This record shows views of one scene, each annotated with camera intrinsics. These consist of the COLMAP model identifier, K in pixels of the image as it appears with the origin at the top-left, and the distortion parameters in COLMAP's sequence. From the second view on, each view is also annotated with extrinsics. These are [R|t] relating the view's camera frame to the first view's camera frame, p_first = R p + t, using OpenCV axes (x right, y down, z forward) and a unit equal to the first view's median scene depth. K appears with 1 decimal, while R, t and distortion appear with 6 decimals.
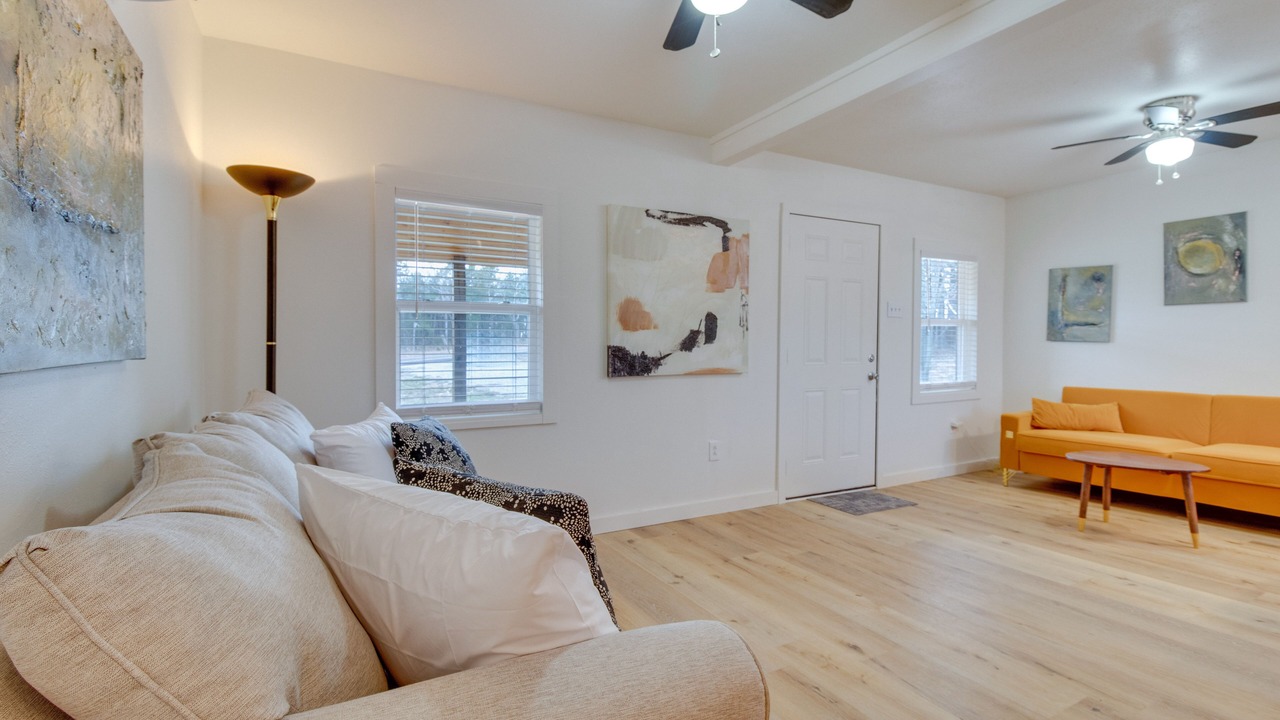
lens RADIAL K [[609.7, 0, 682.5], [0, 609.7, 333.0], [0, 0, 1]] dist [0.008817, -0.011588]
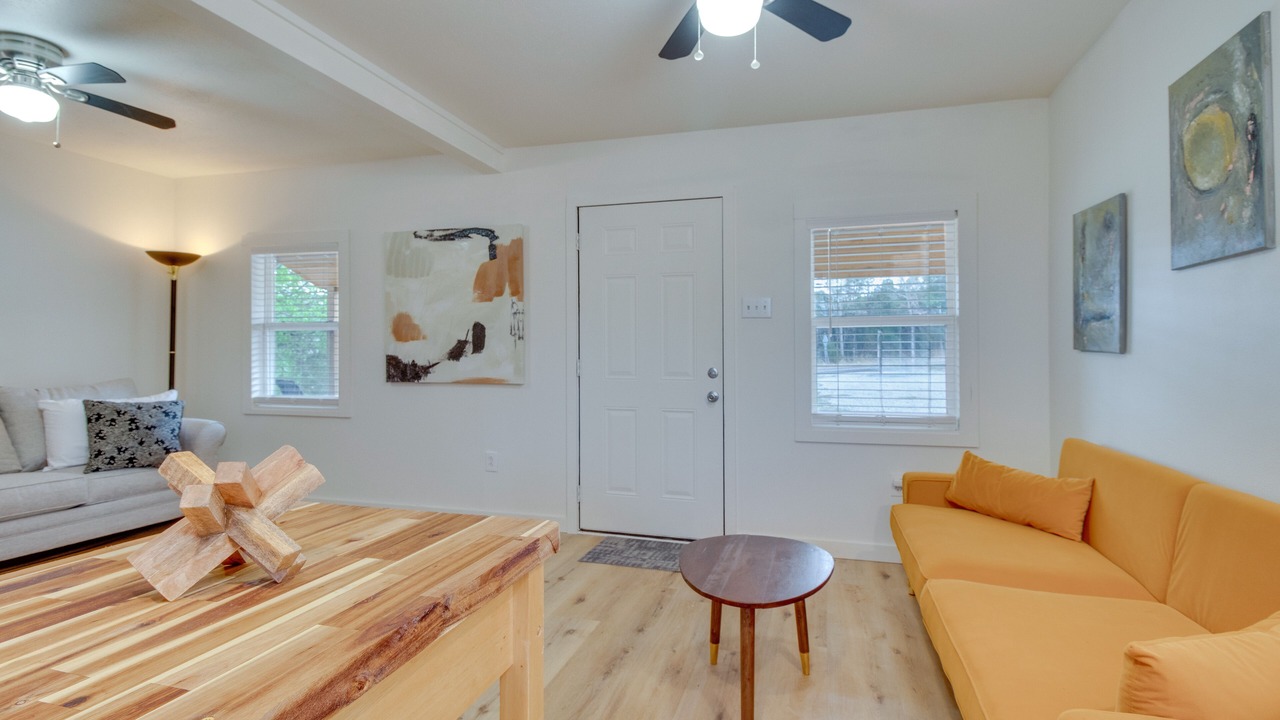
lens RADIAL K [[625.6, 0, 660.4], [0, 625.6, 346.0], [0, 0, 1]] dist [-0.019155, -0.003329]
pose [[0.703364, -0.005990, -0.710805, 1.007248], [0.008859, 0.999961, 0.000340, 0.007795], [0.710775, -0.006536, 0.703389, 0.496887]]
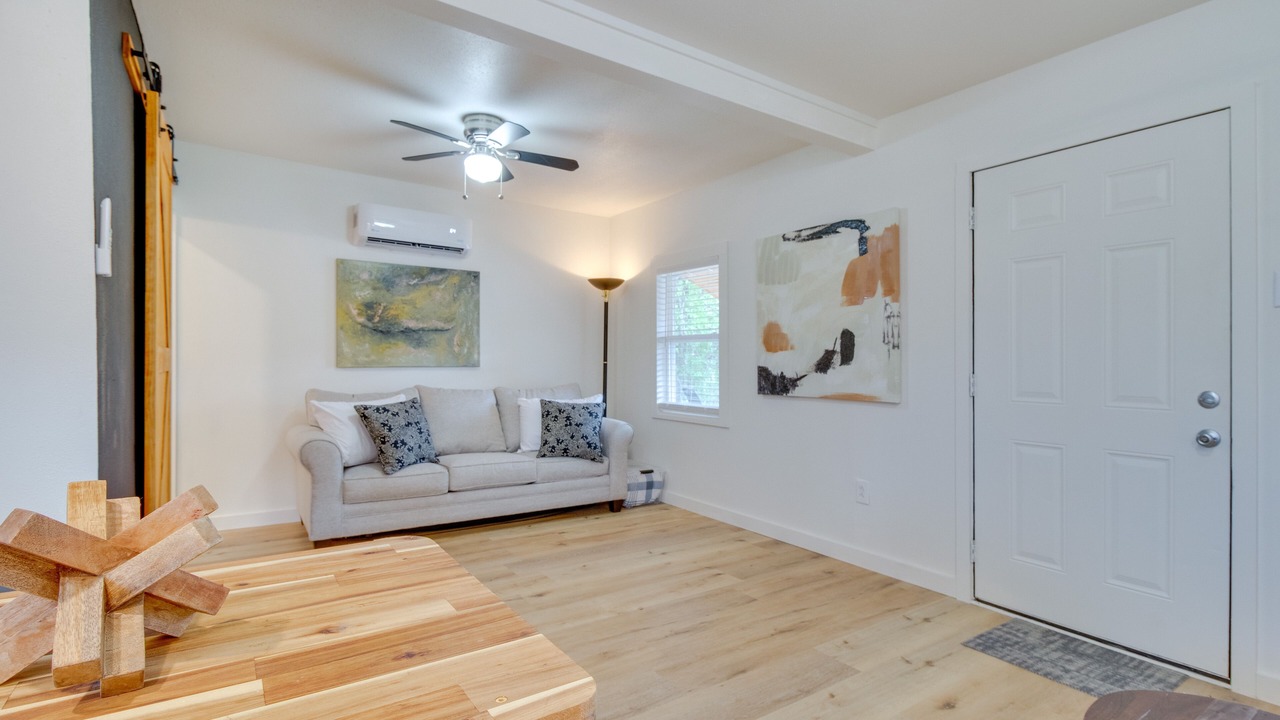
lens RADIAL K [[609.7, 0, 653.6], [0, 609.7, 362.4], [0, 0, 1]] dist [0.008817, -0.011588]
pose [[0.075140, -0.000236, -0.997173, 0.911034], [0.005335, 0.999986, 0.000165, 0.012106], [0.997159, -0.005332, 0.075140, 0.669826]]
